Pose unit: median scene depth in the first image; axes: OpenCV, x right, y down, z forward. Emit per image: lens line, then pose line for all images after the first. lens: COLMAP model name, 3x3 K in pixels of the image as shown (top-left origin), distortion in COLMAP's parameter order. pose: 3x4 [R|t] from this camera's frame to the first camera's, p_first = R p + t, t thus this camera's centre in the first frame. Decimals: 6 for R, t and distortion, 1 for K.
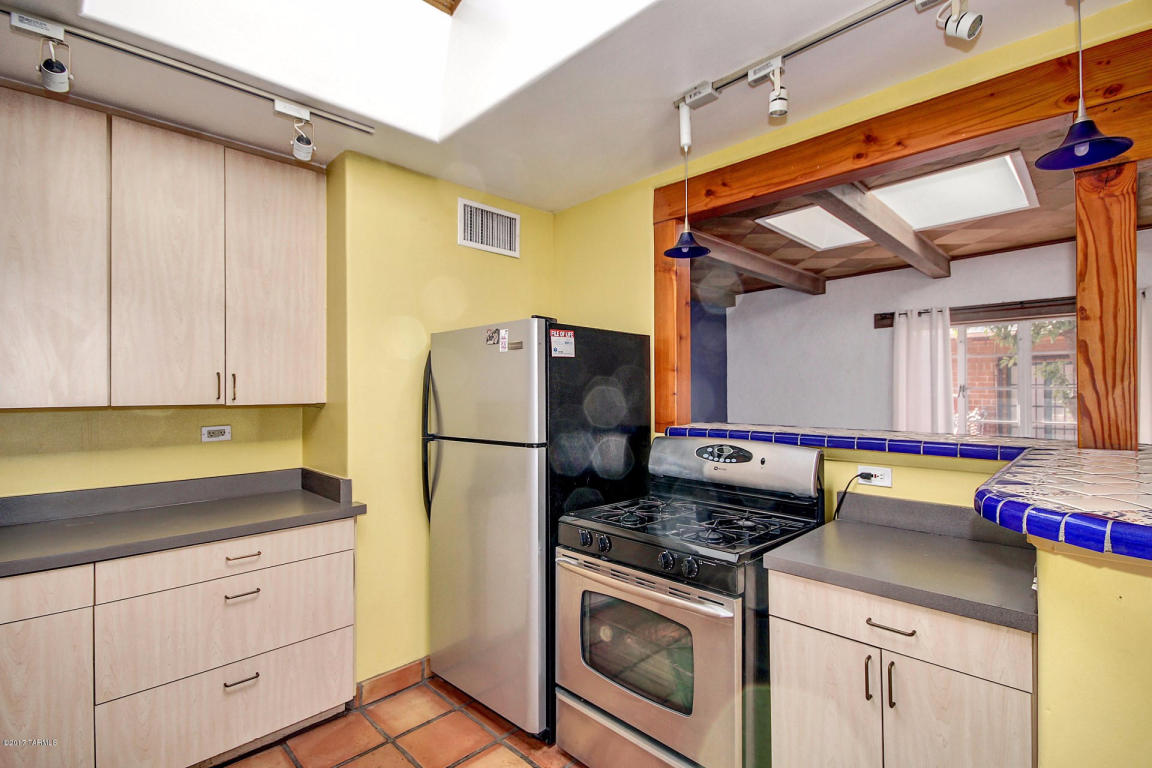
lens RADIAL K [[533.6, 0, 587.6], [0, 533.6, 385.3], [0, 0, 1]] dist [0.010049, -0.008235]
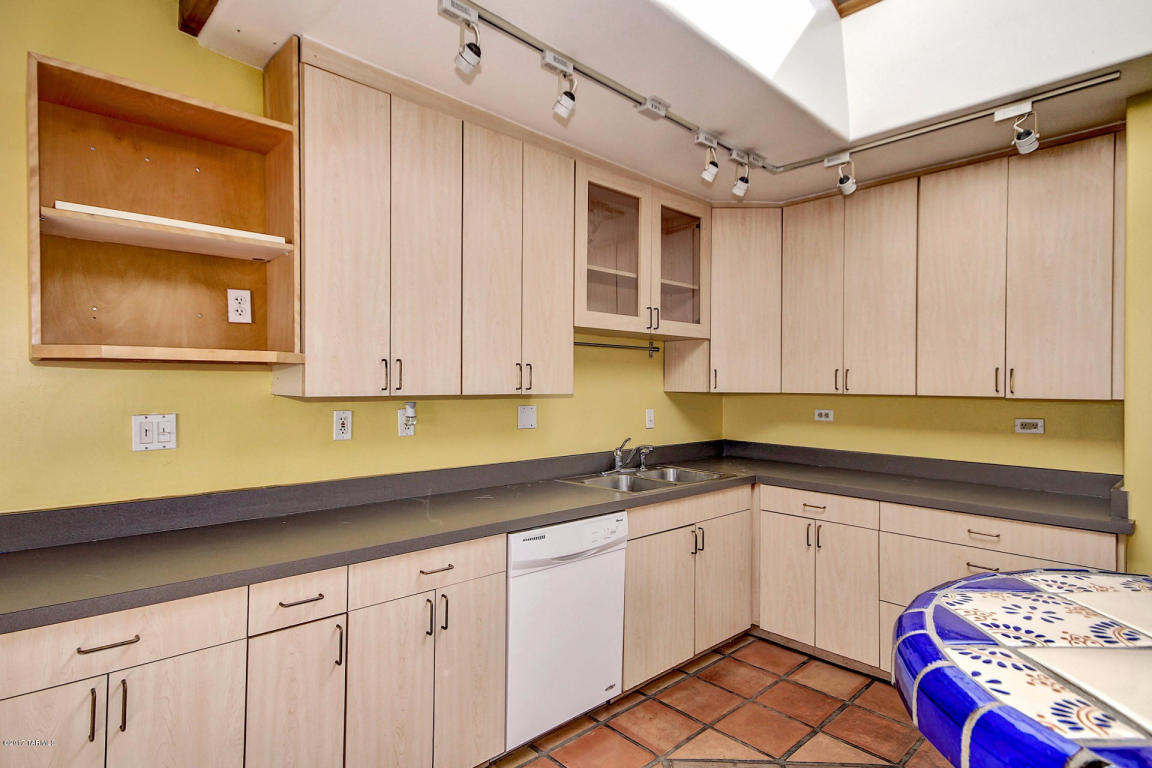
lens RADIAL K [[616.5, 0, 588.3], [0, 616.5, 383.9], [0, 0, 1]] dist [0.020025, -0.001047]
pose [[-0.031682, 0.002933, -0.999494, 0.564366], [-0.000504, 0.999996, 0.002951, 0.005460], [0.999498, 0.000597, -0.031680, 0.185975]]
